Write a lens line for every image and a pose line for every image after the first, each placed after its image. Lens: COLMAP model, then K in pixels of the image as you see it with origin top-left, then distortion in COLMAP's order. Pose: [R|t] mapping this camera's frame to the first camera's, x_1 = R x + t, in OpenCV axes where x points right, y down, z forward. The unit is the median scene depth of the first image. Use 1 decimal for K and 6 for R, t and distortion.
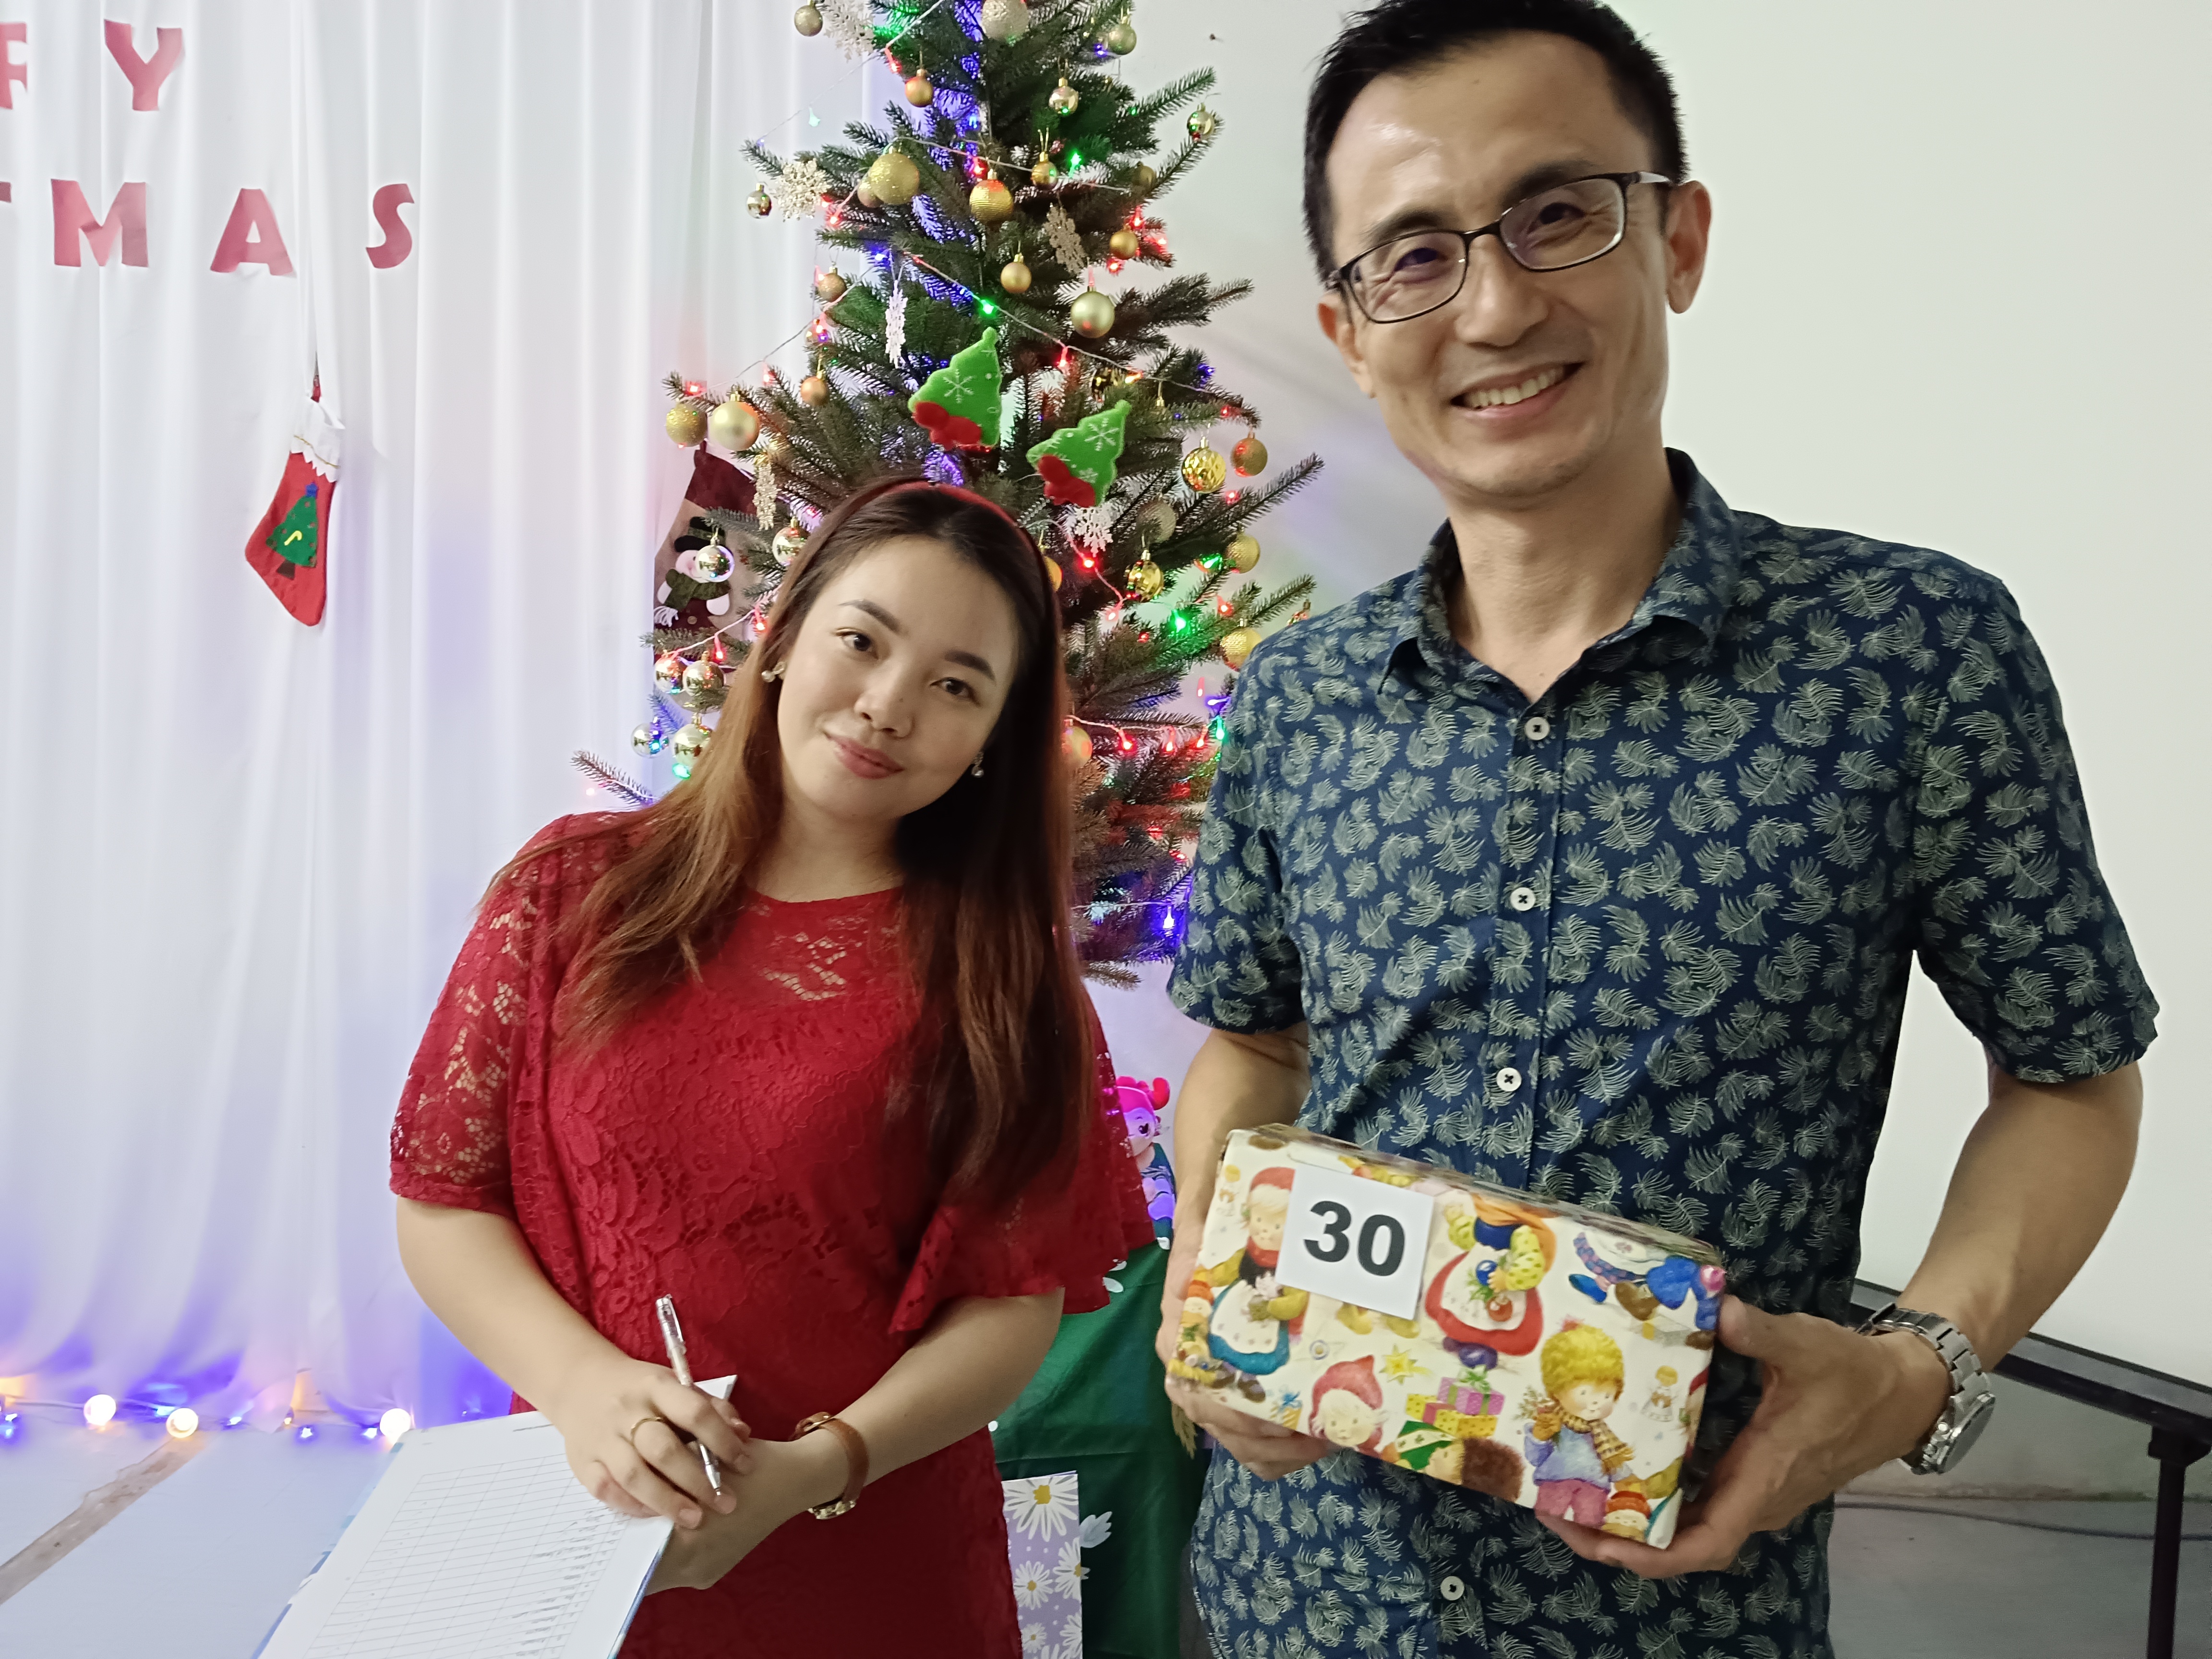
lens RADIAL K [[1709.0, 0, 1092.1], [0, 1709.0, 814.8], [0, 0, 1]] dist [0.060791, -0.103767]
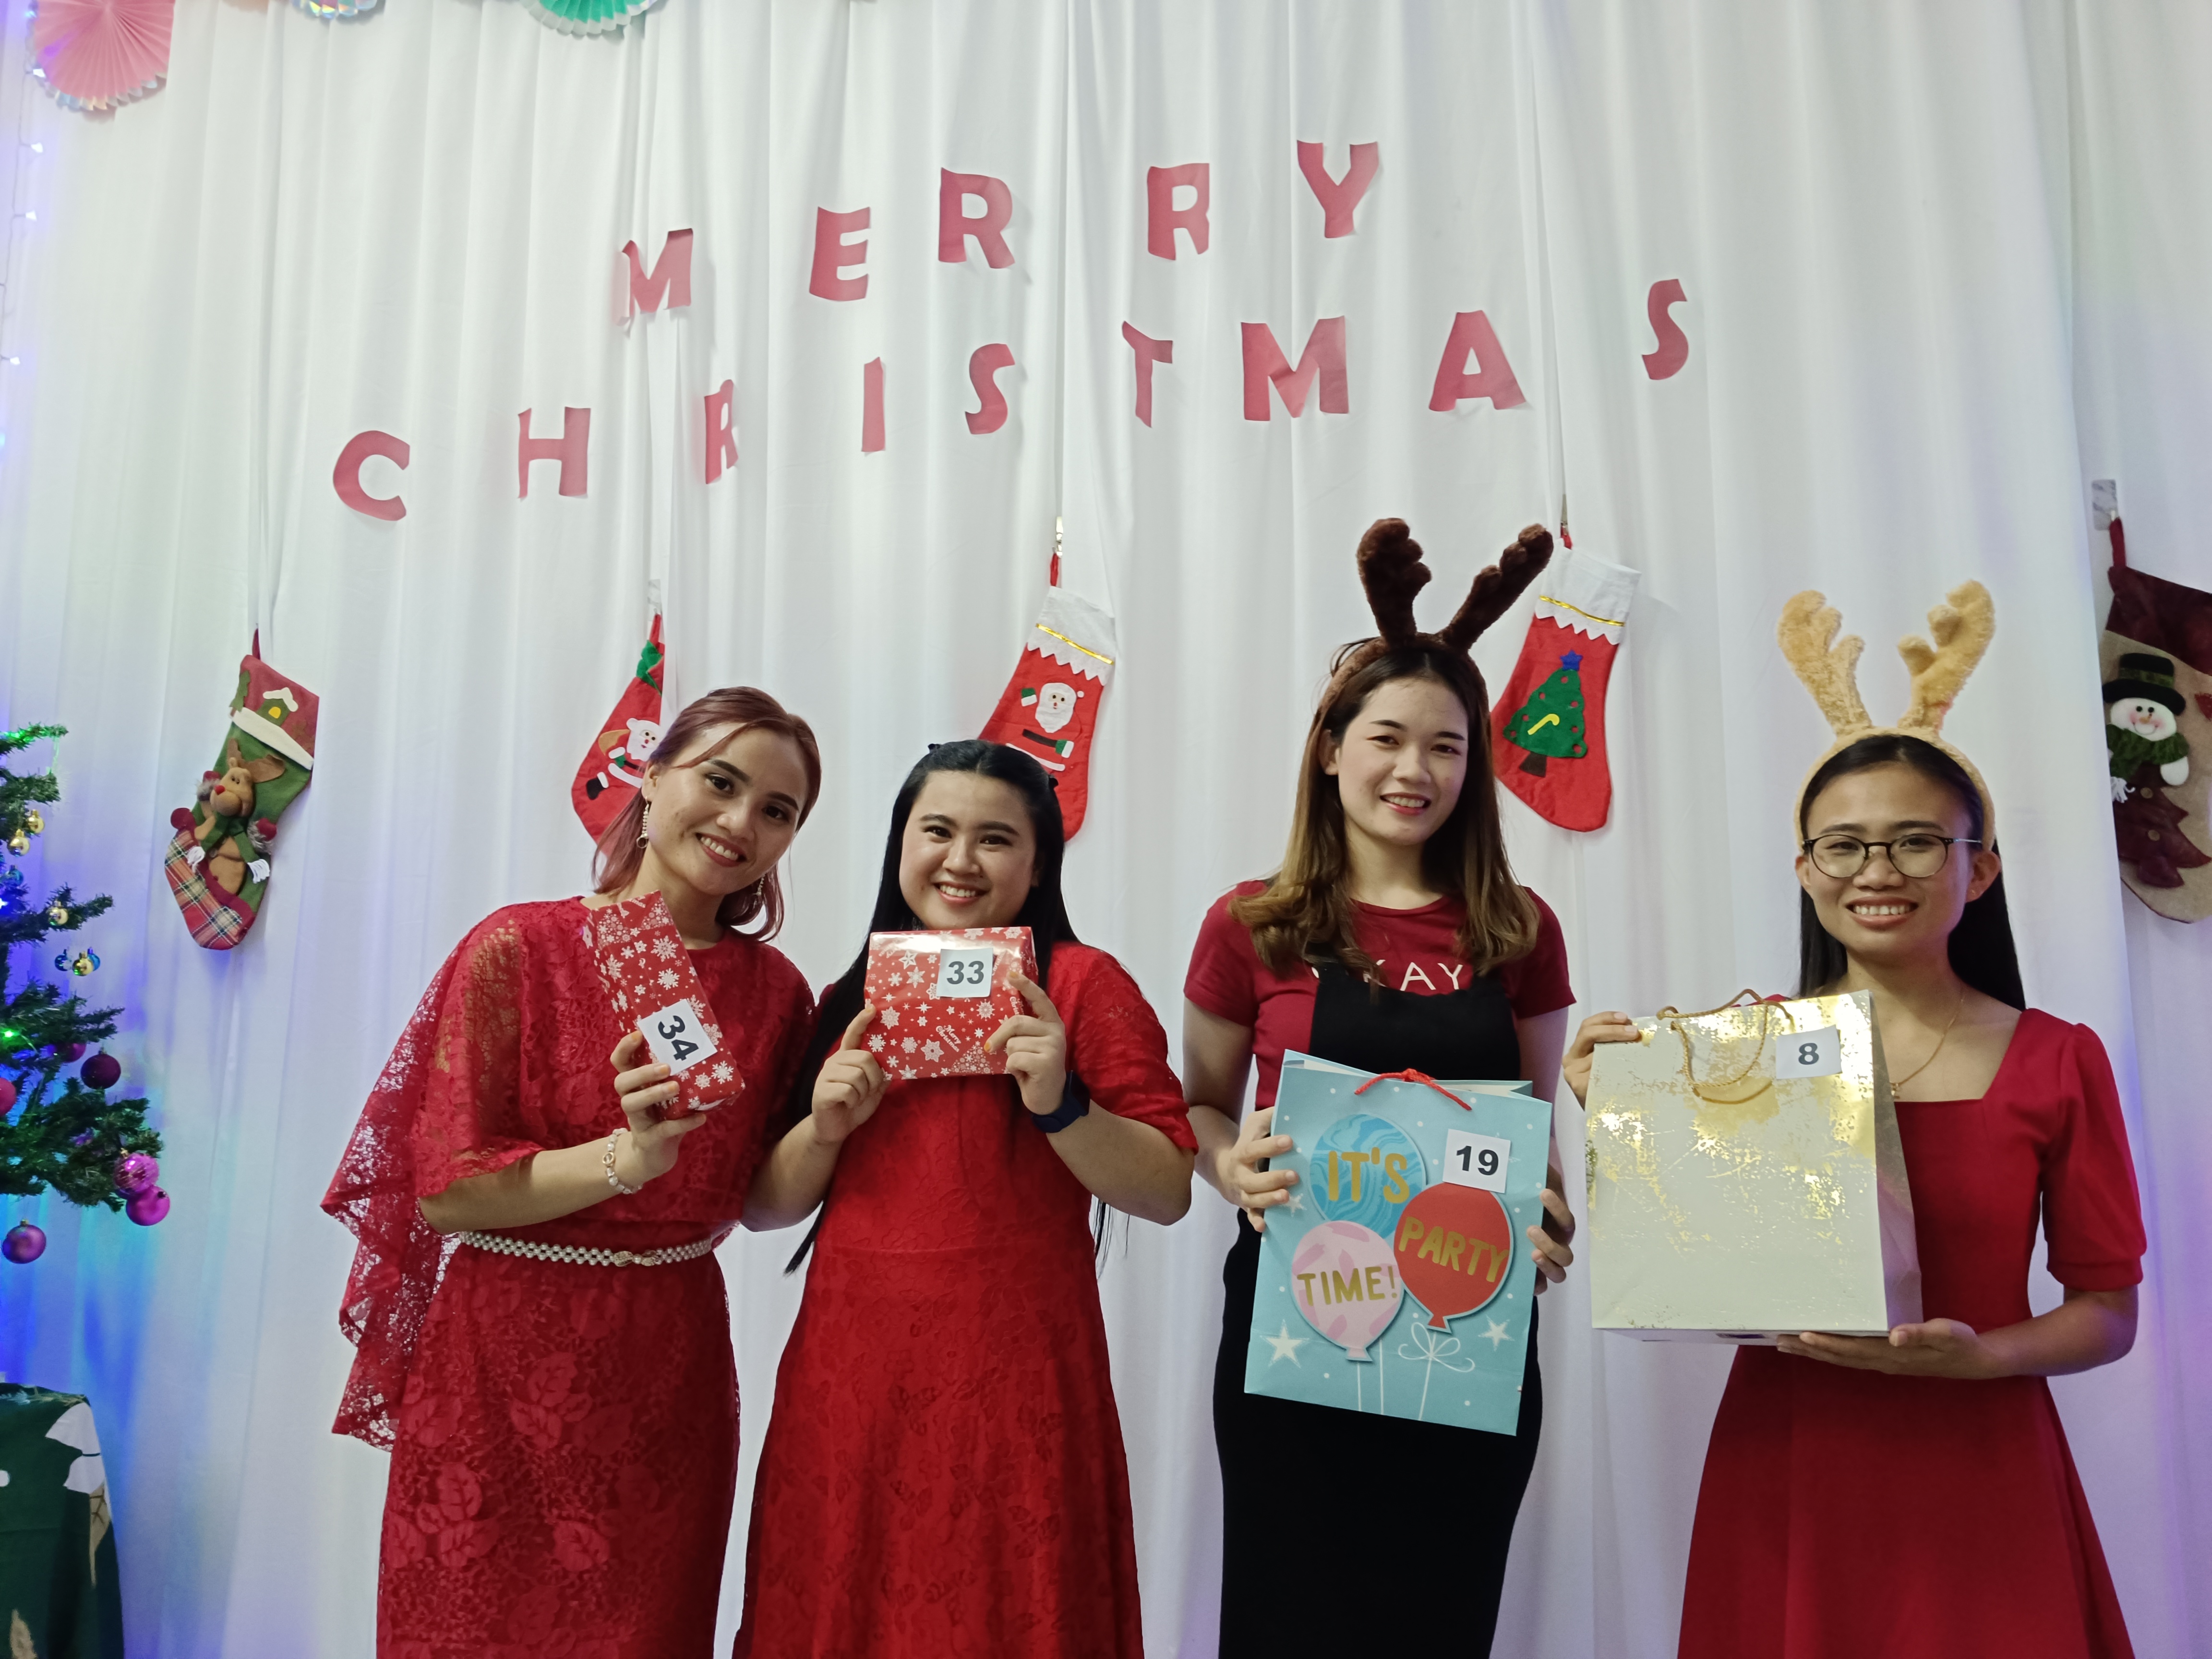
lens RADIAL K [[1709.0, 0, 1093.7], [0, 1709.0, 809.3], [0, 0, 1]] dist [0.060791, -0.103767]
pose [[0.974666, -0.056930, -0.216297, -0.501062], [0.010735, 0.977857, -0.209000, 0.036116], [0.223406, 0.201383, 0.953695, 0.230388]]
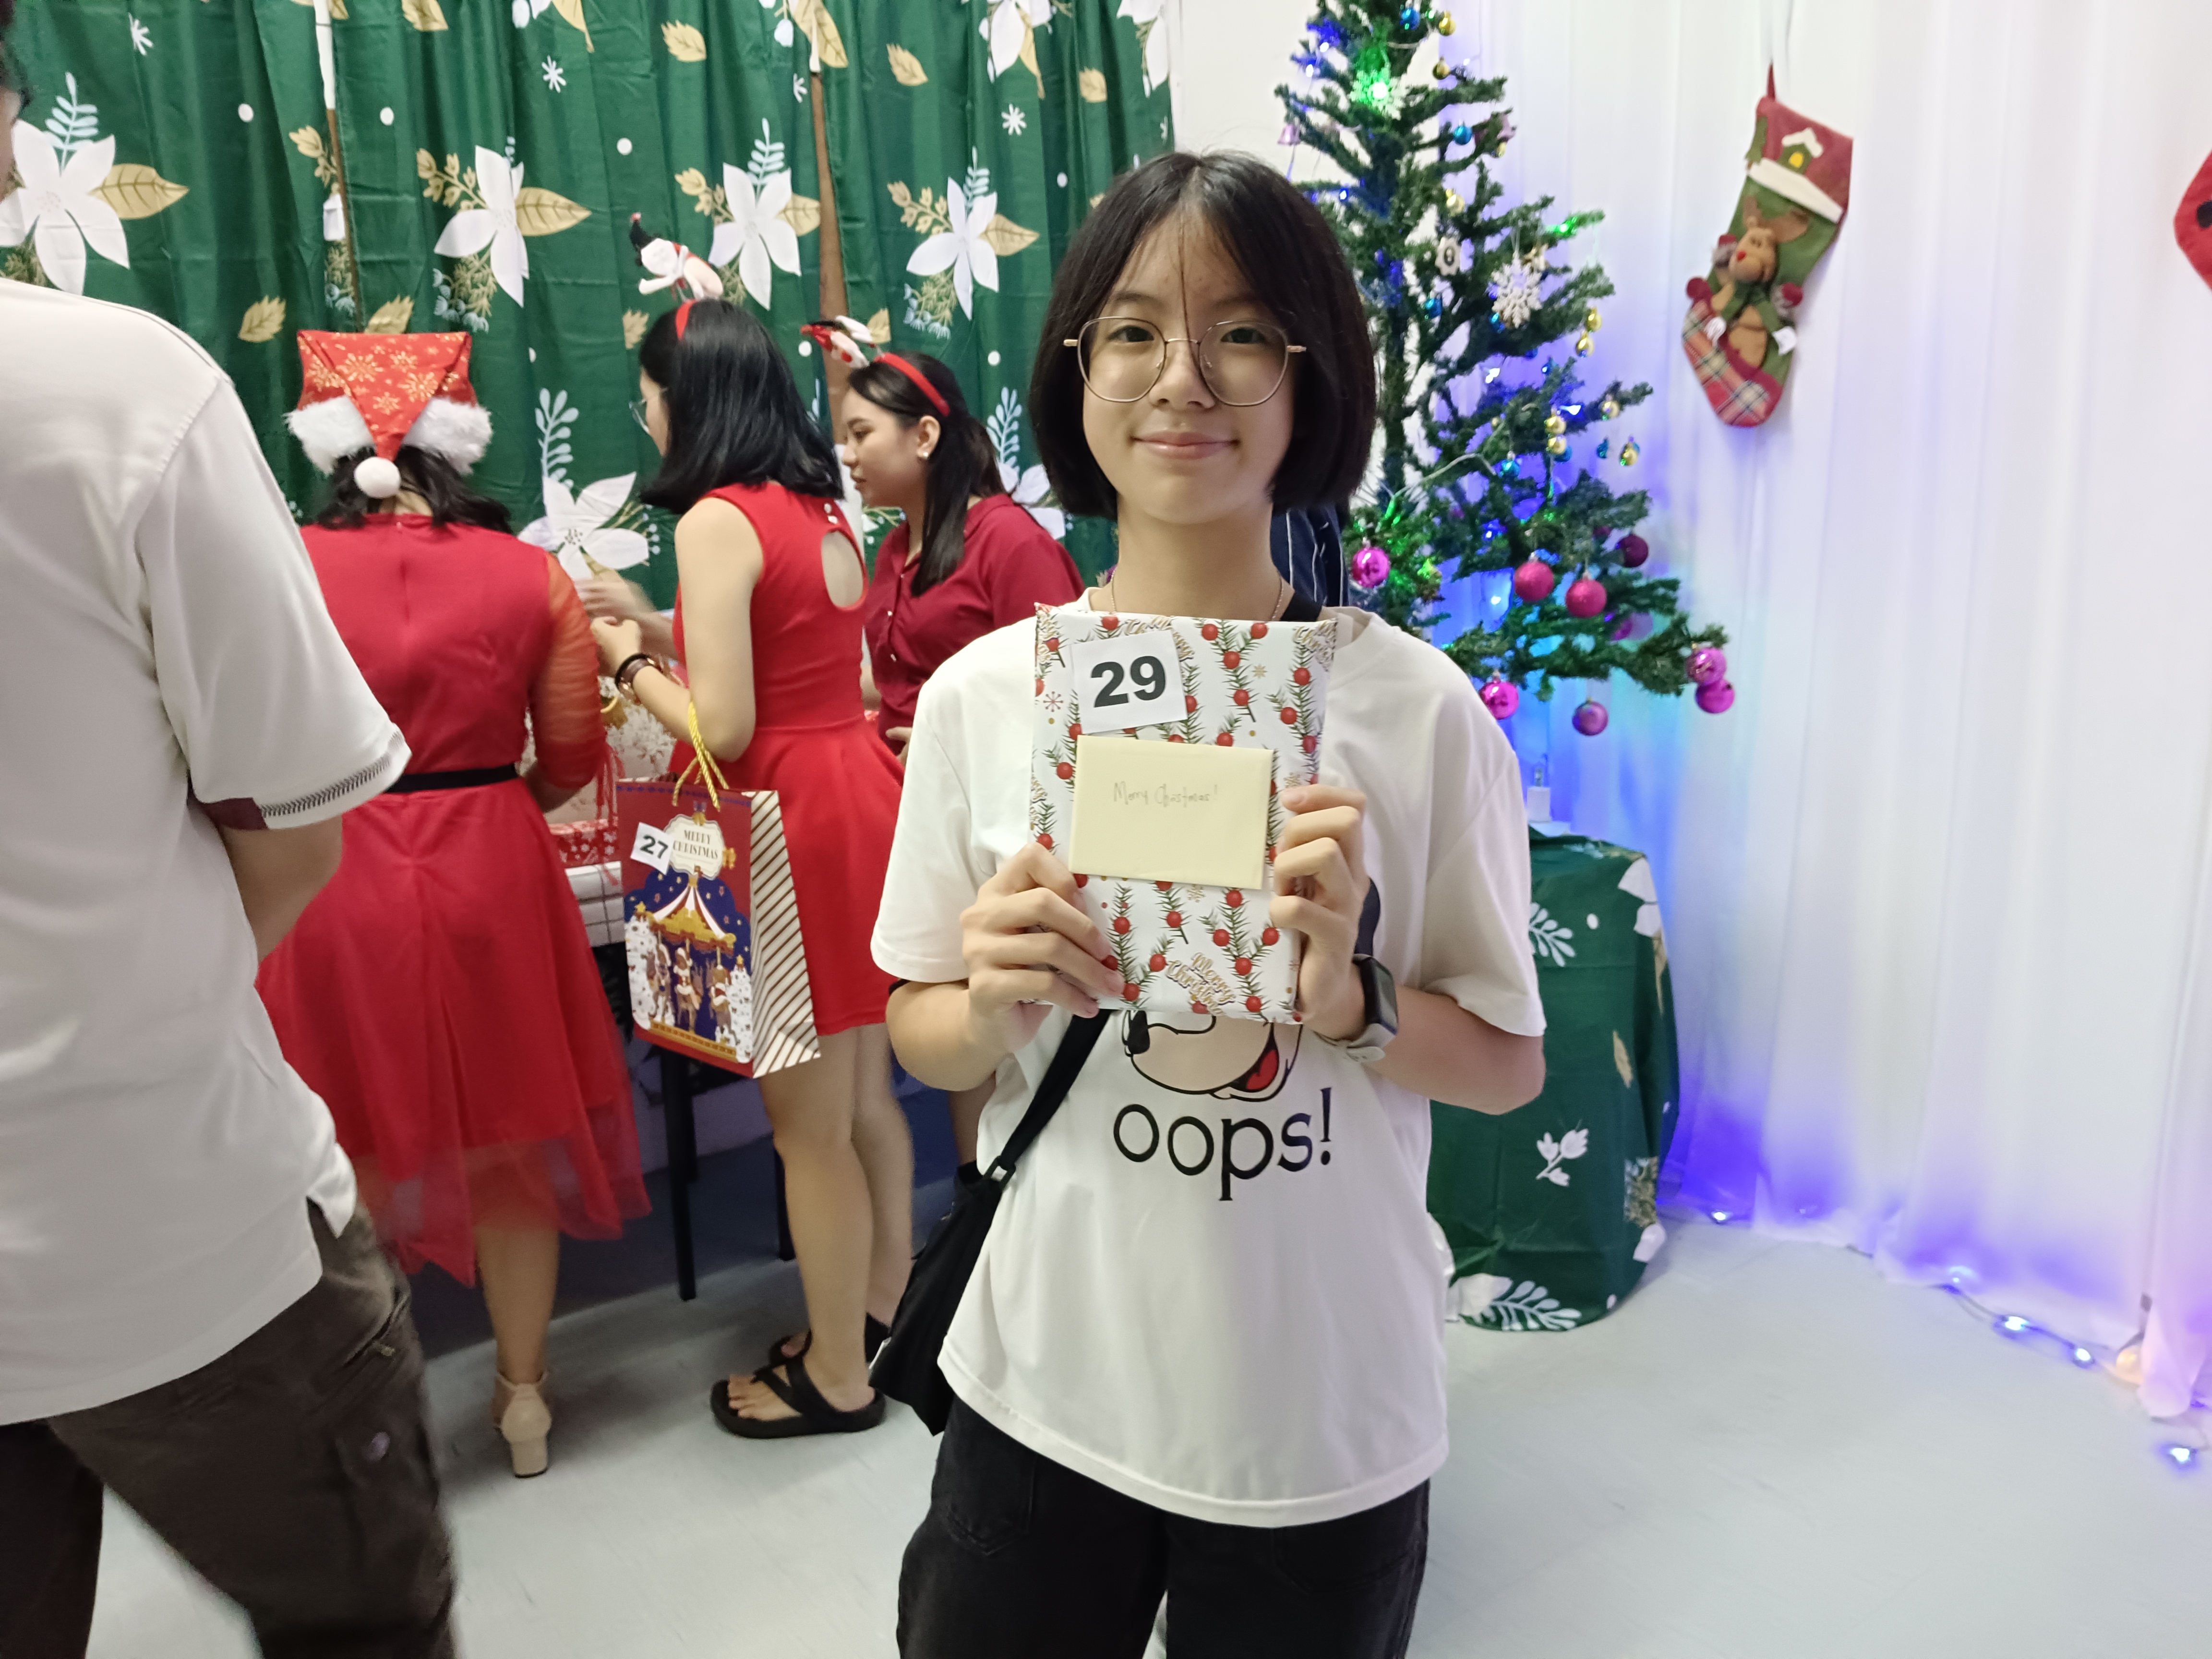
lens RADIAL K [[1709.0, 0, 1119.3], [0, 1709.0, 823.0], [0, 0, 1]] dist [0.060791, -0.103767]
pose [[0.609702, 0.119563, -0.783561, -0.629280], [0.001078, 0.988432, 0.151663, -0.020562], [0.792630, -0.093314, 0.602520, 0.199096]]
